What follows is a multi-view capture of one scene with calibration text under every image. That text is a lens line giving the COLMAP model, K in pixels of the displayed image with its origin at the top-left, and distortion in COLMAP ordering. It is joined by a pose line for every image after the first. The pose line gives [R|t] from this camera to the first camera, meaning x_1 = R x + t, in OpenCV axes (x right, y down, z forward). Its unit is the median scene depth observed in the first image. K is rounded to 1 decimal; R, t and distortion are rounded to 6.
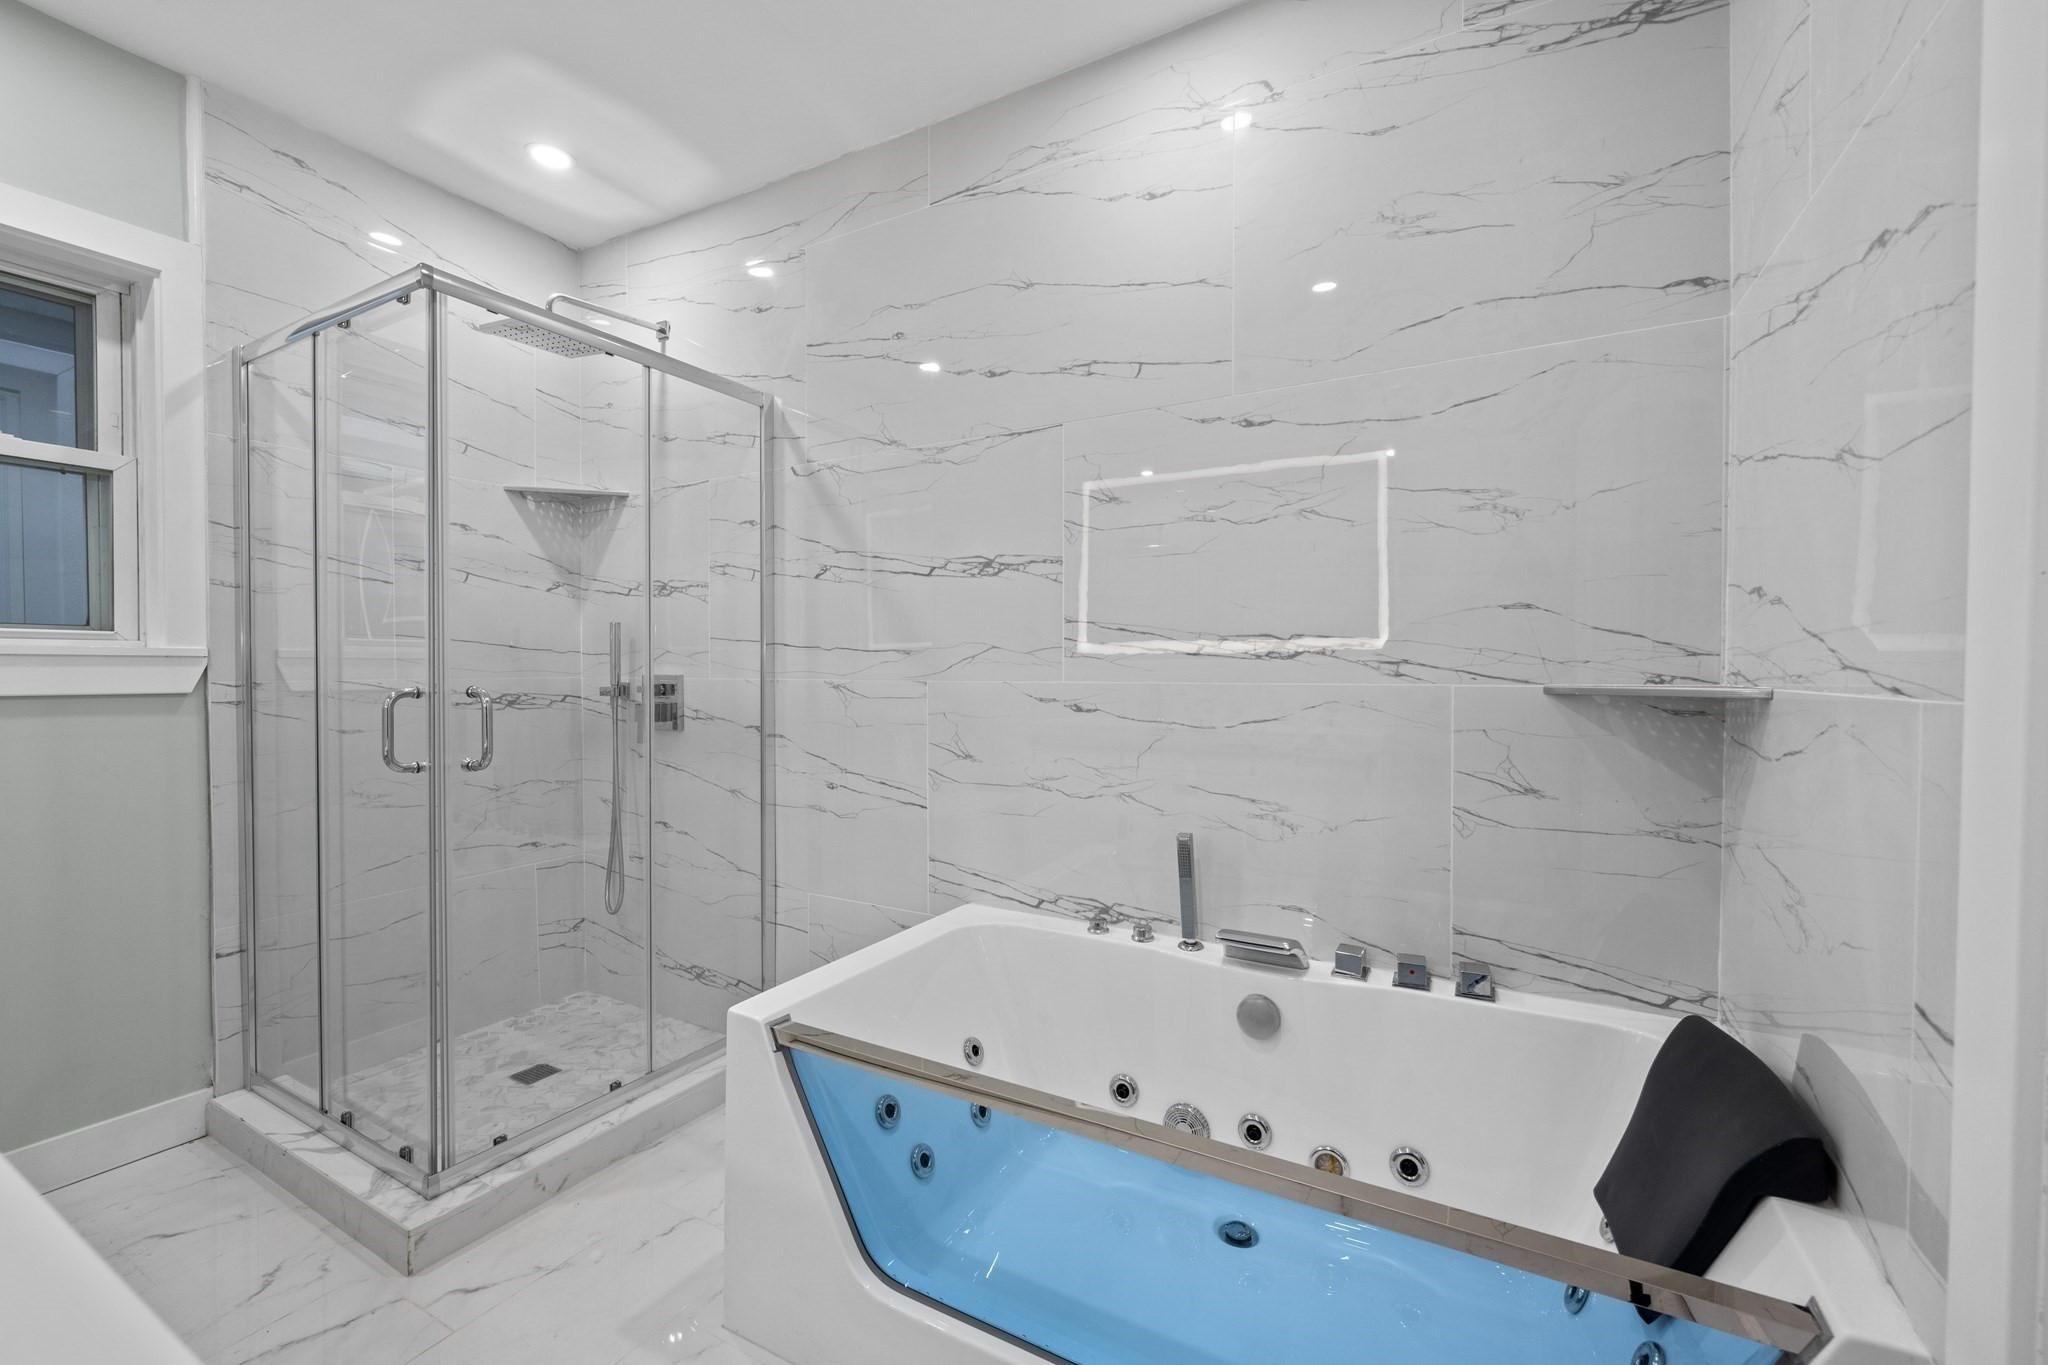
lens RADIAL K [[828.4, 0, 1032.5], [0, 828.4, 681.7], [0, 0, 1]] dist [-0.001194, -0.000433]
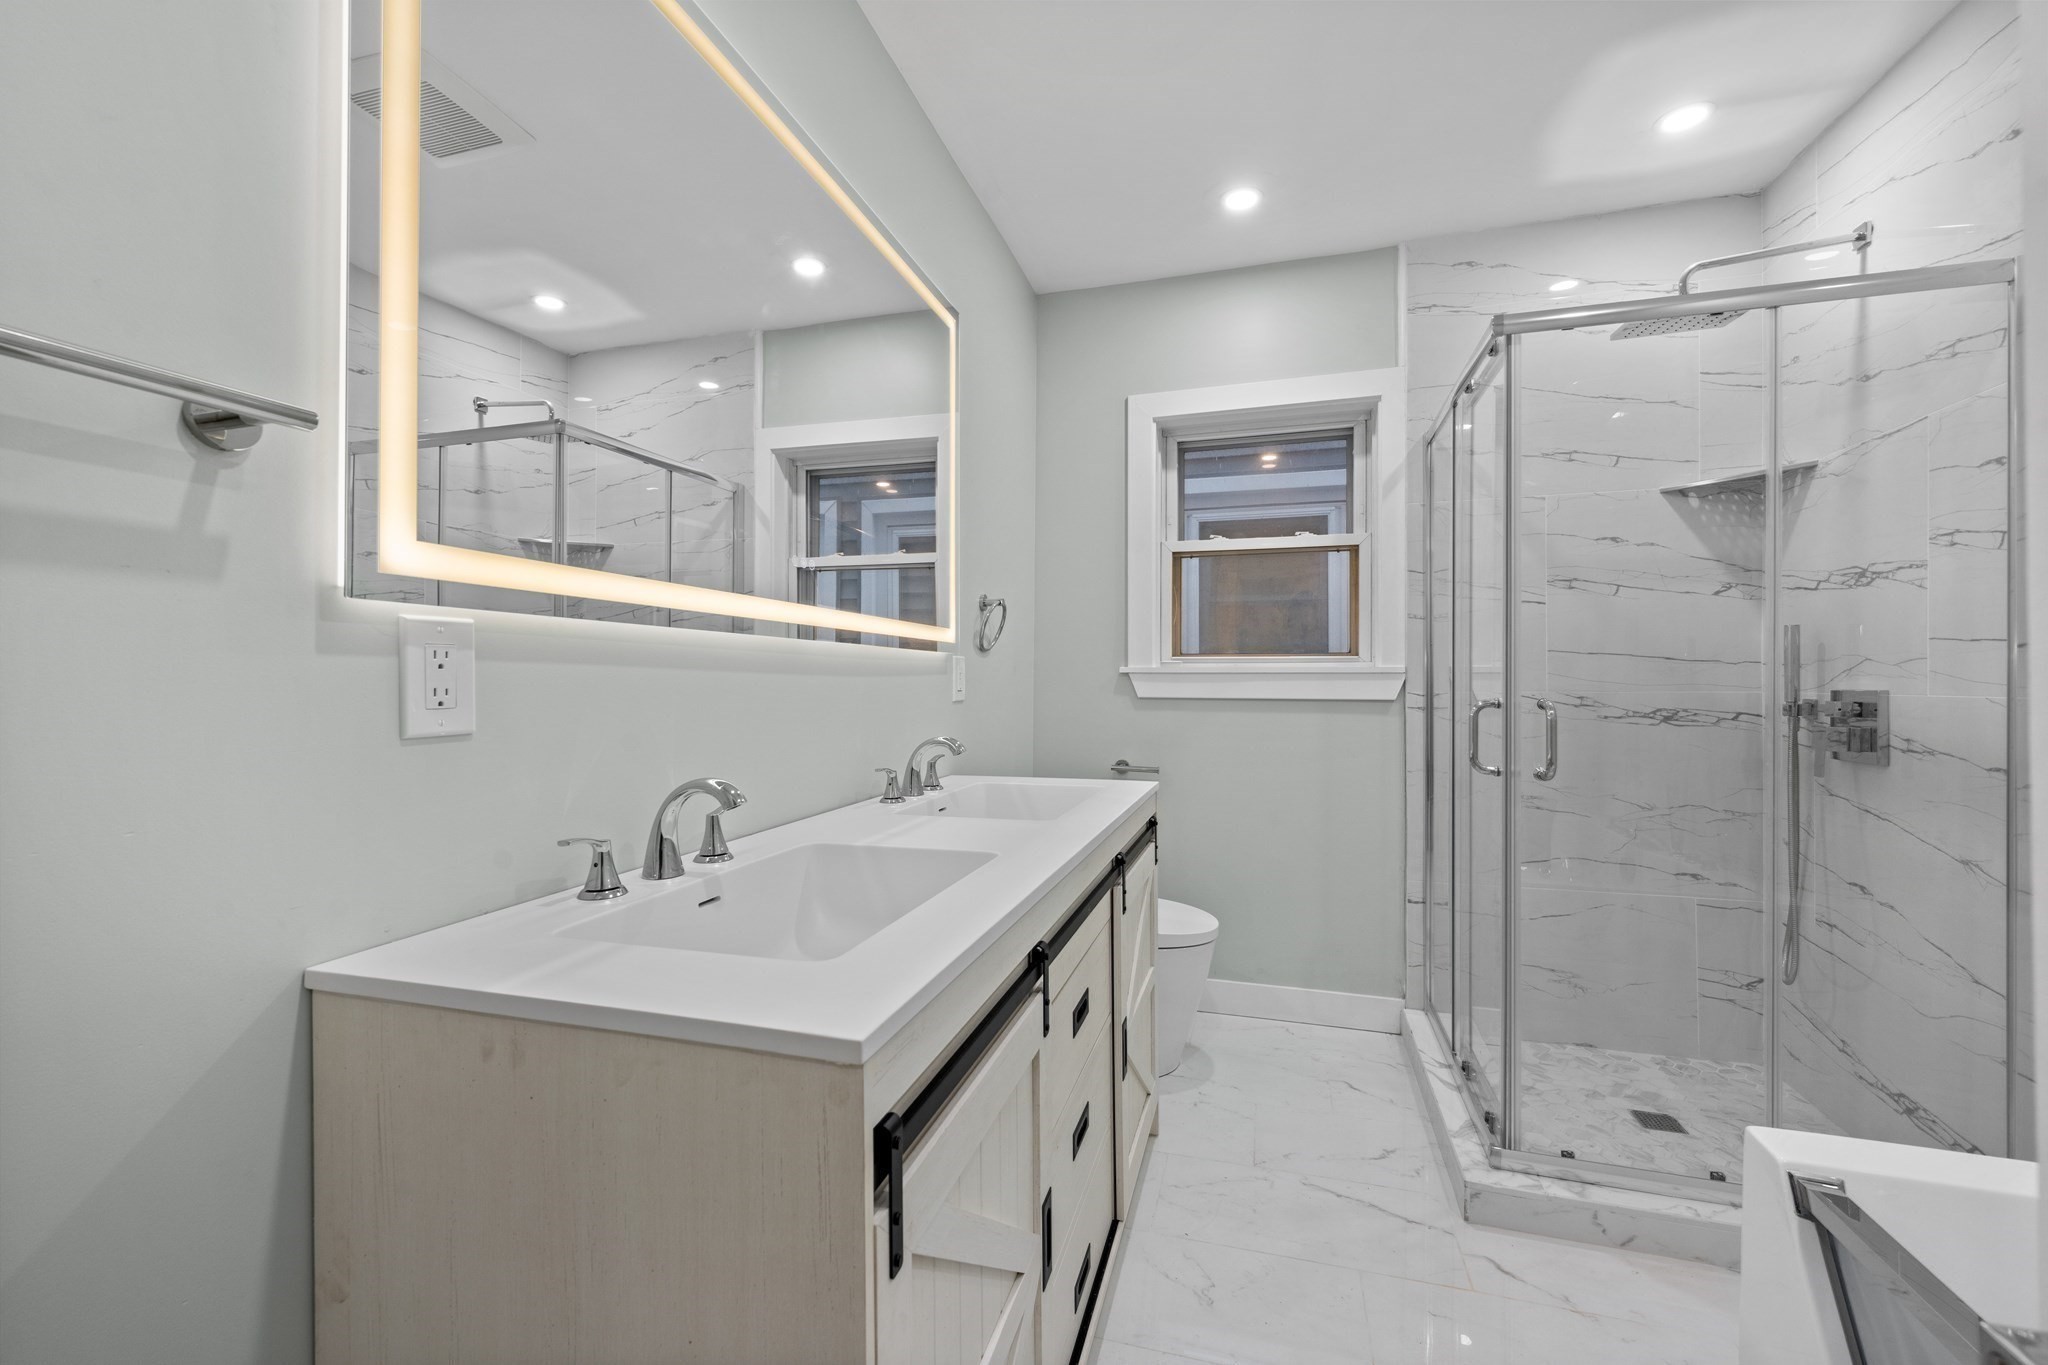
lens RADIAL K [[828.4, 0, 1032.5], [0, 828.4, 681.7], [0, 0, 1]] dist [-0.001194, -0.000433]
pose [[0.215385, -0.000275, -0.976529, 0.166126], [-0.015409, 0.999875, -0.003680, -0.001904], [0.976408, 0.015840, 0.215354, 0.128443]]
